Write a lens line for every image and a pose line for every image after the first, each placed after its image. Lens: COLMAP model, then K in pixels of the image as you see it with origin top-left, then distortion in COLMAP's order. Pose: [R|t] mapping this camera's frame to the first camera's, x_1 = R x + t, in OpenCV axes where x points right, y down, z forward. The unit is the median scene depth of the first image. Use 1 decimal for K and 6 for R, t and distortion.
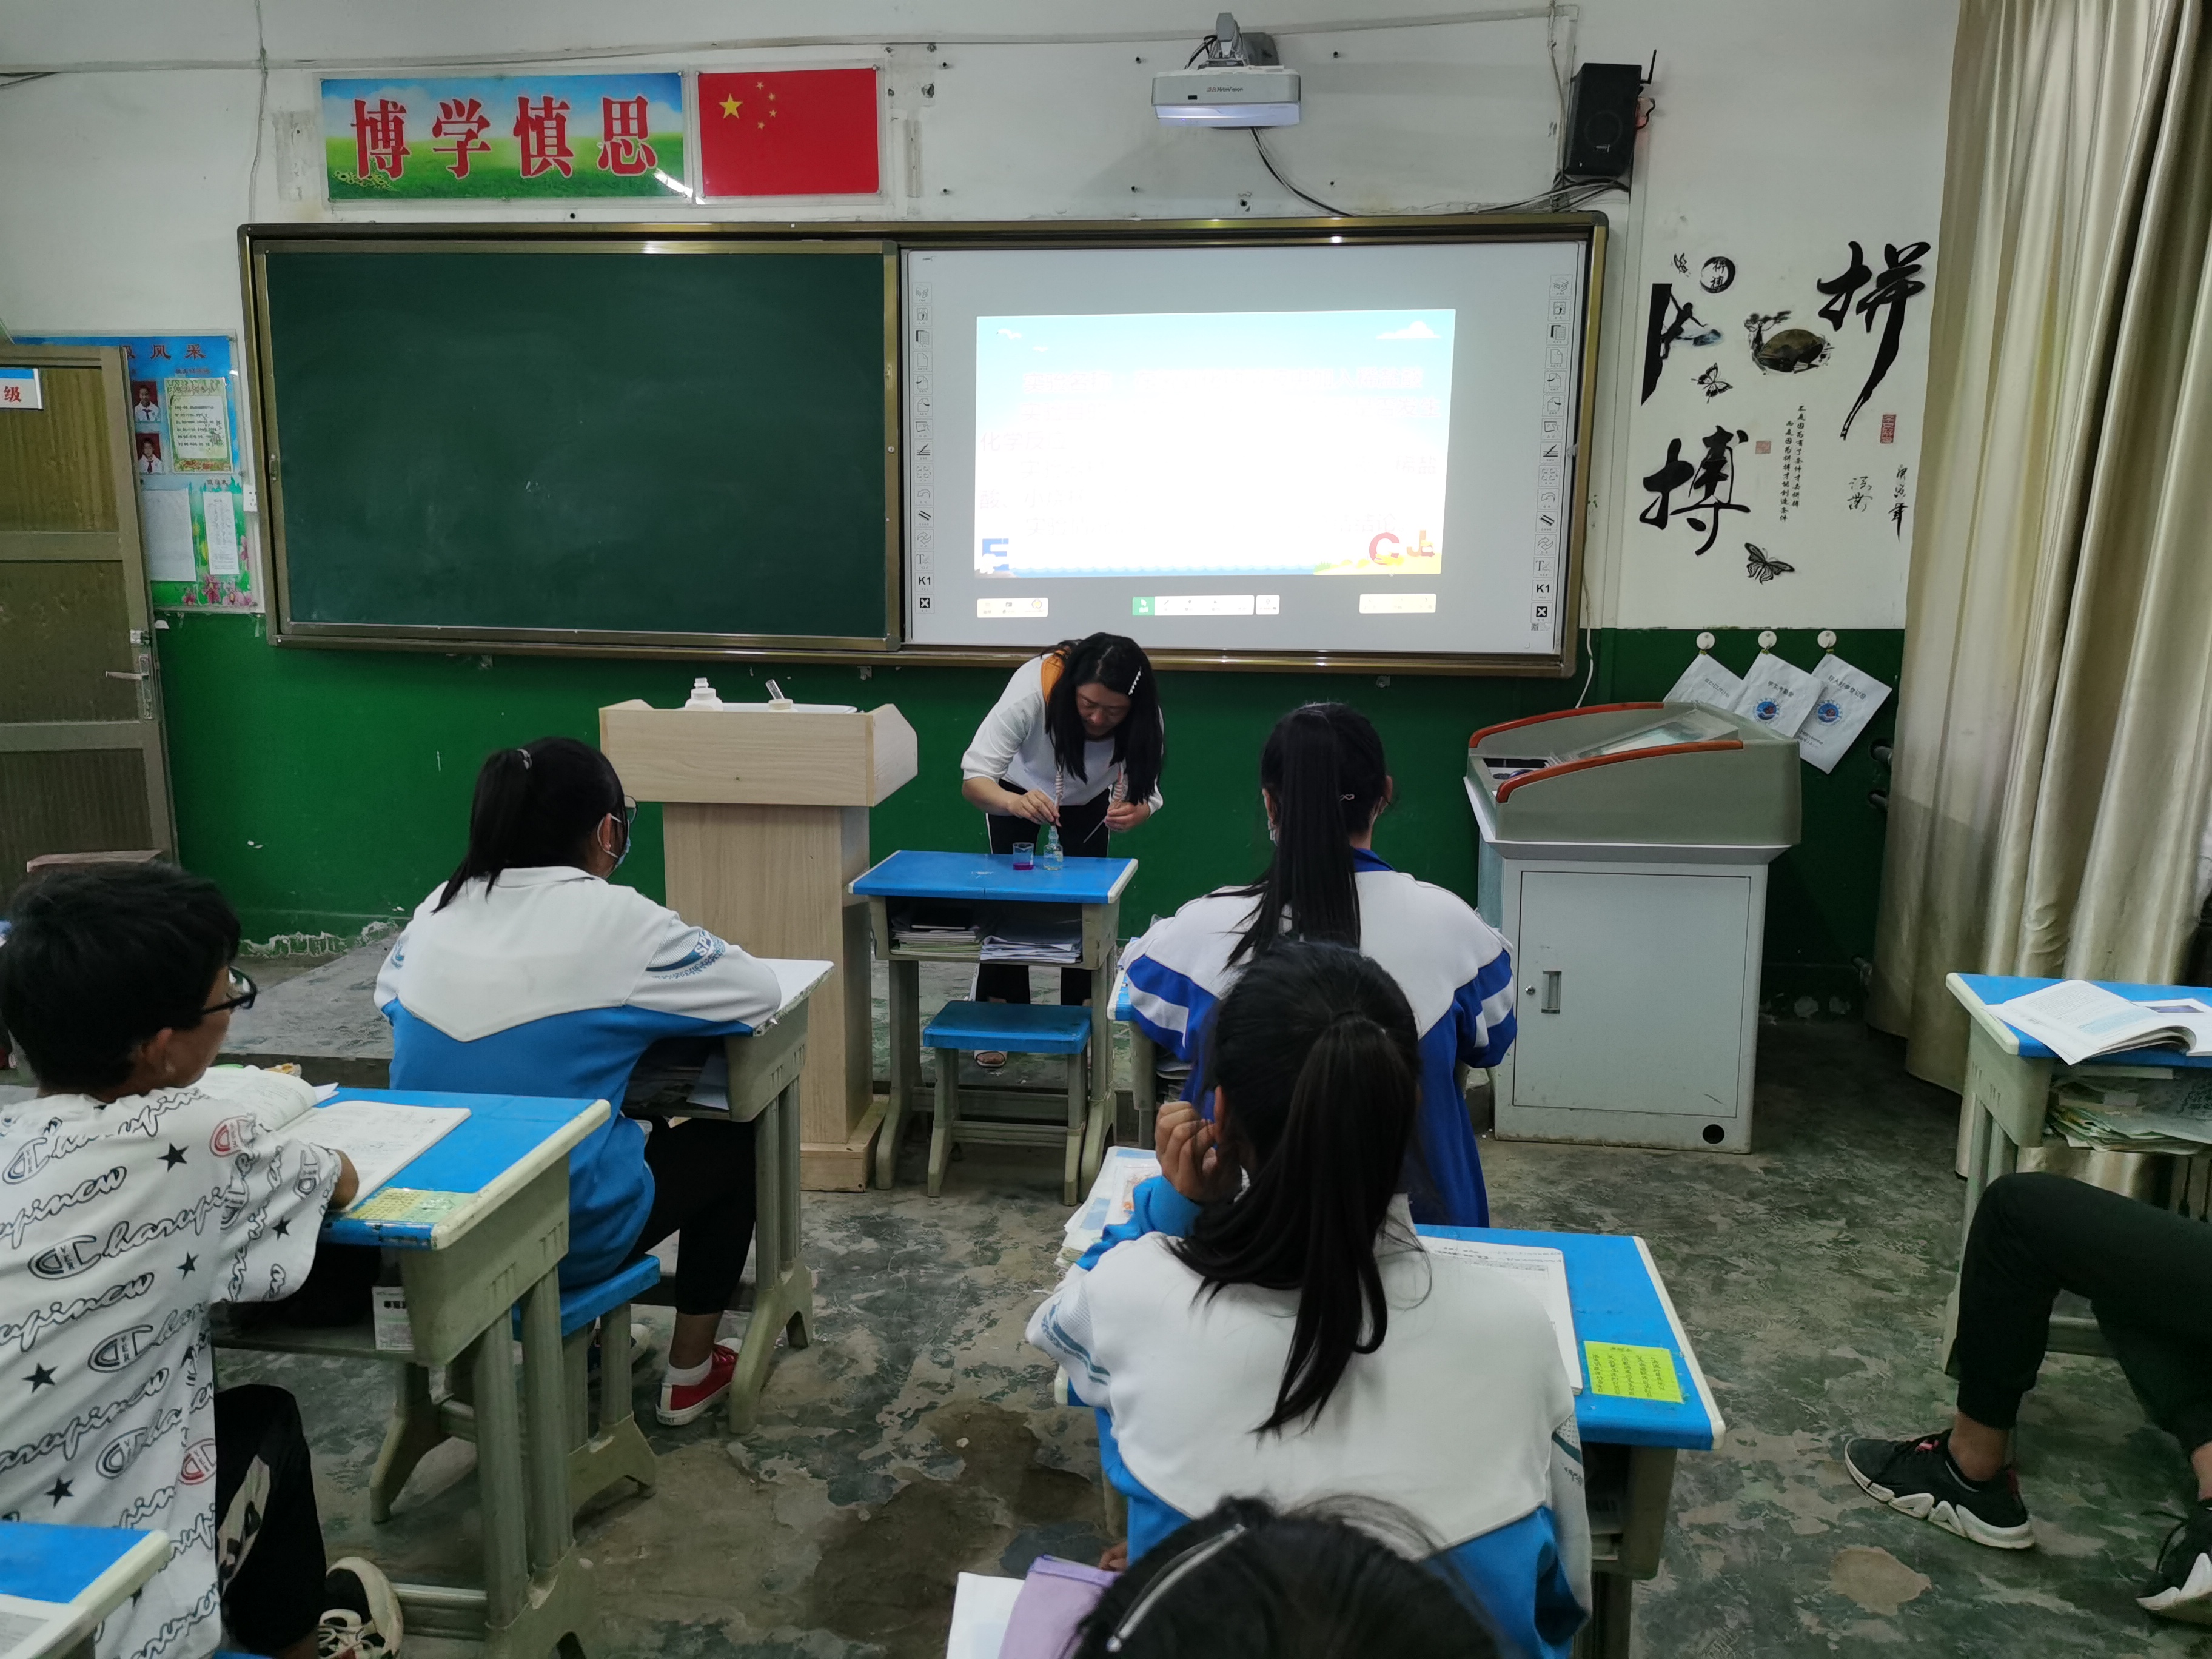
lens RADIAL K [[1706.4, 0, 1116.3], [0, 1706.4, 846.1], [0, 0, 1]] dist [0.057239, -0.053233]
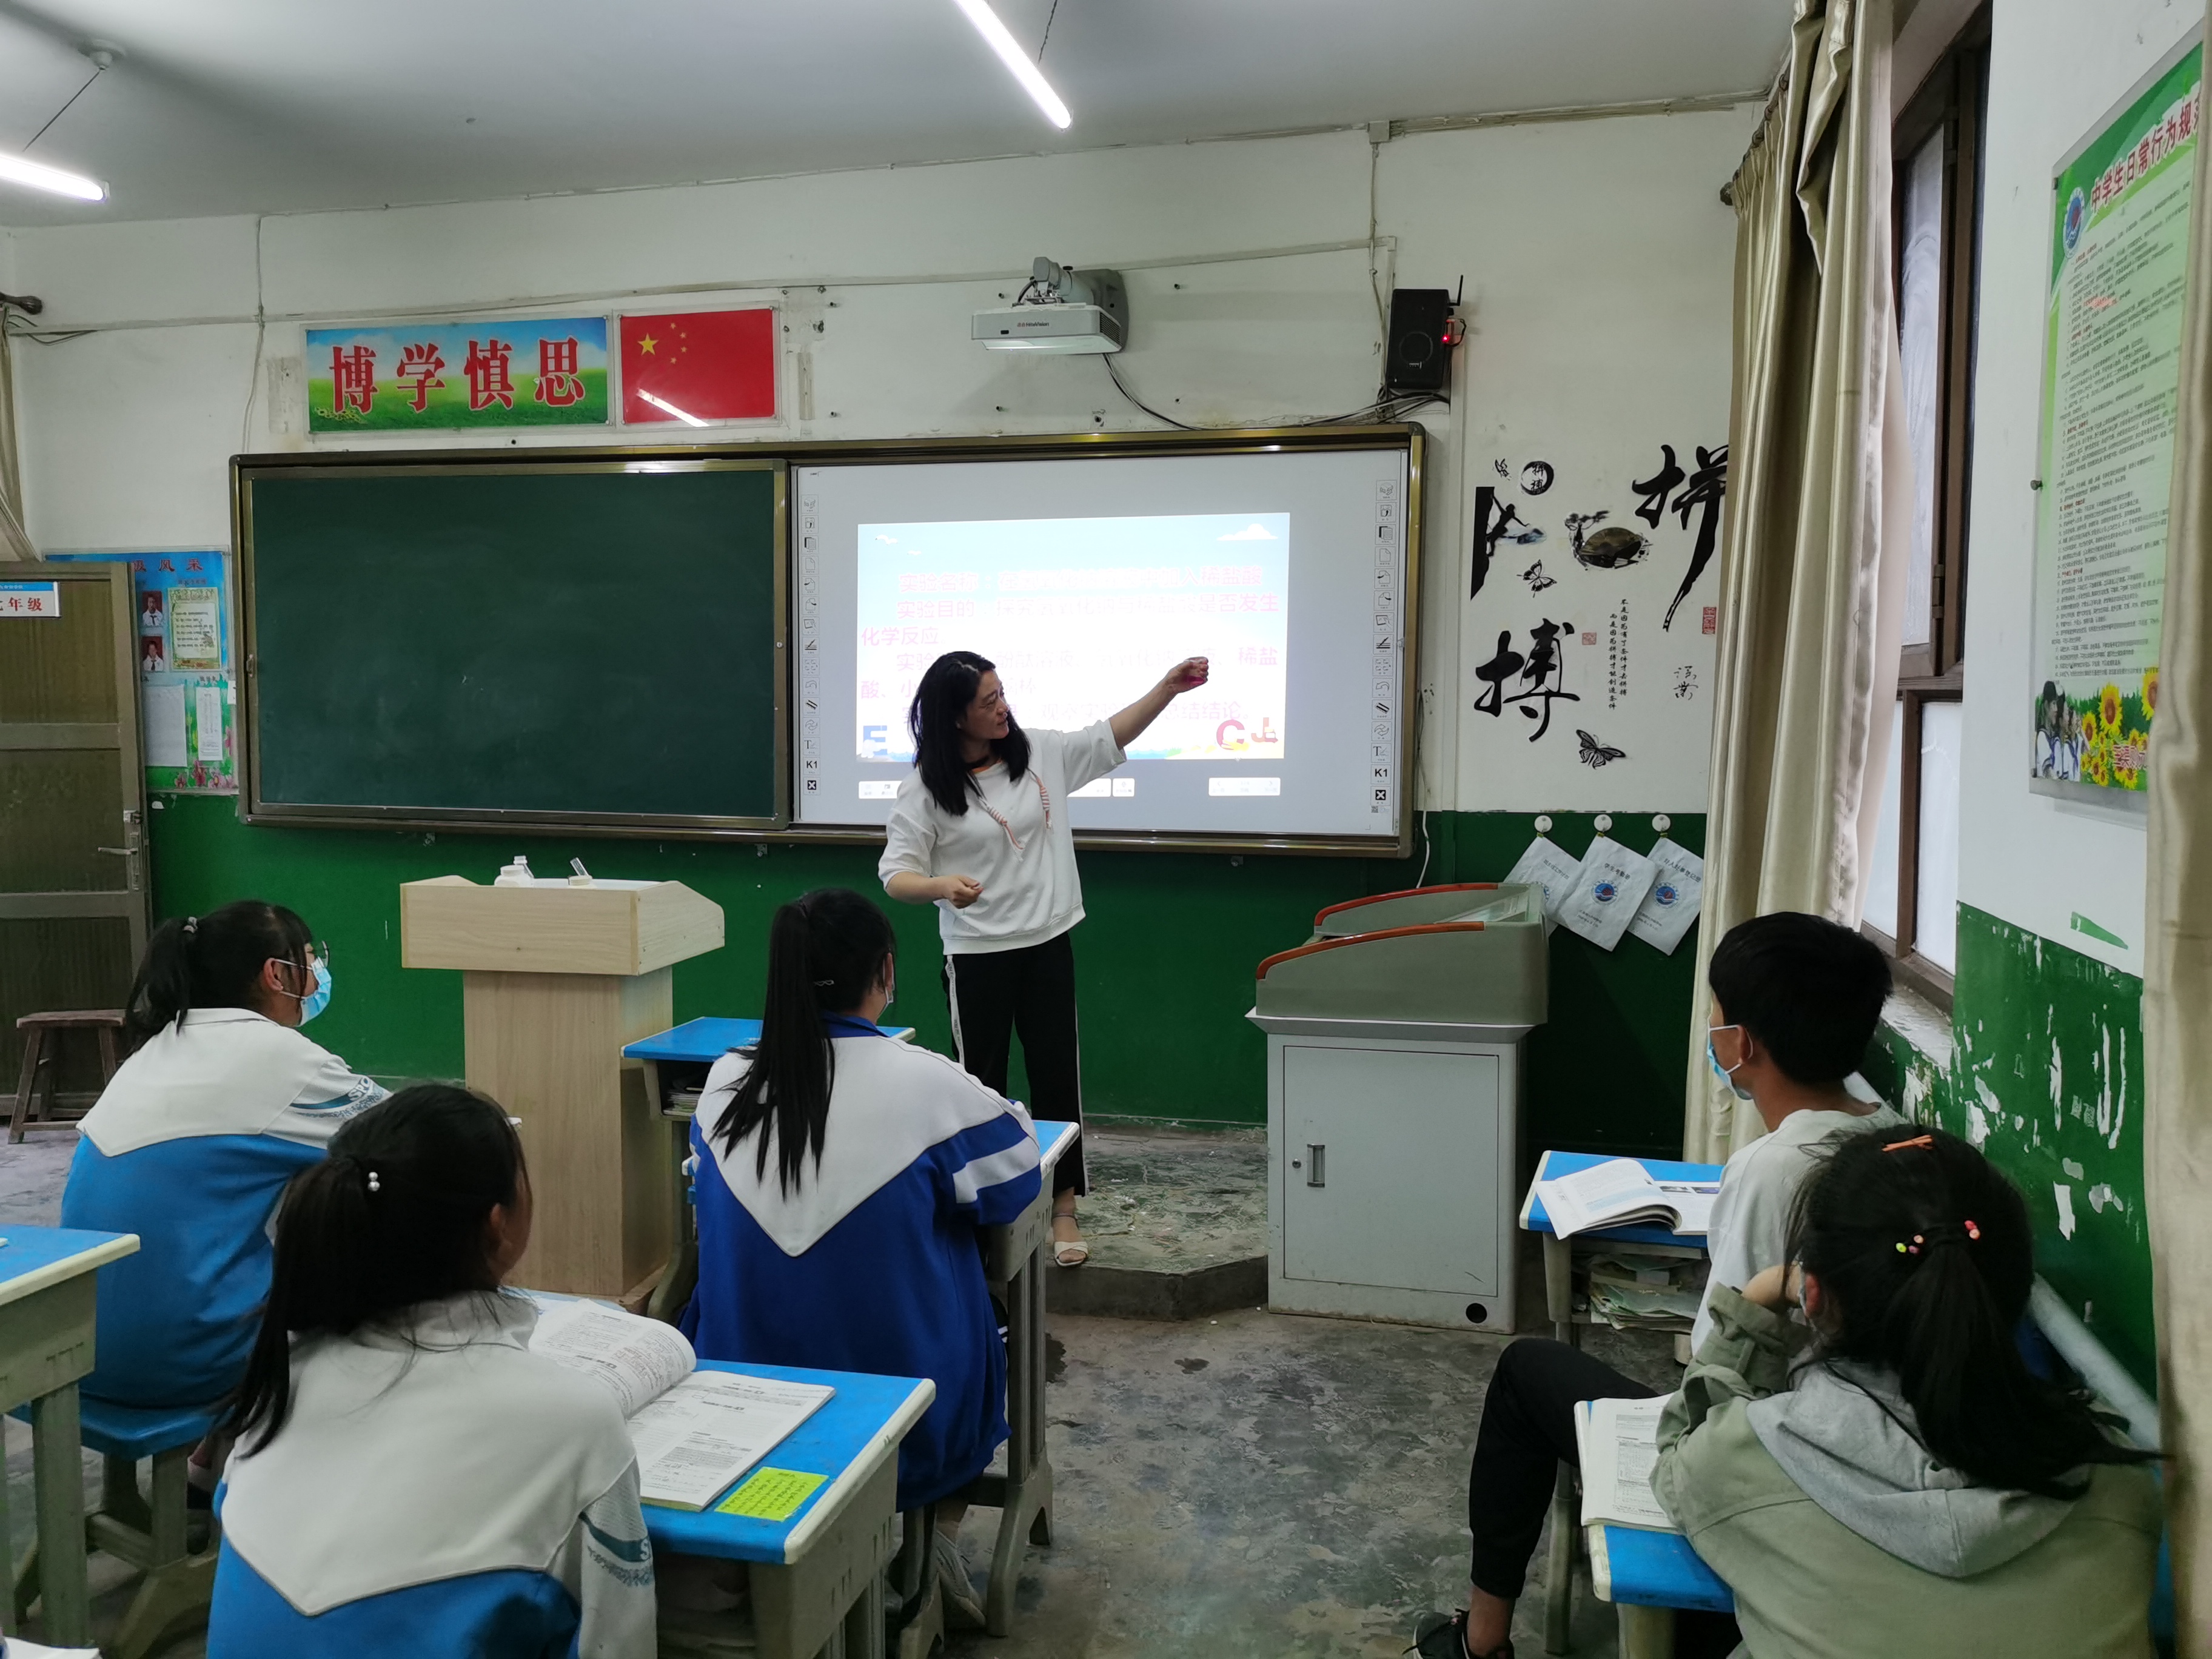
lens RADIAL K [[1706.4, 0, 1102.1], [0, 1706.4, 844.5], [0, 0, 1]] dist [0.057239, -0.053233]
pose [[0.994478, 0.004446, -0.104854, 0.190122], [-0.015040, 0.994827, -0.100465, -0.000818], [0.103865, 0.101488, 0.989400, -0.035928]]
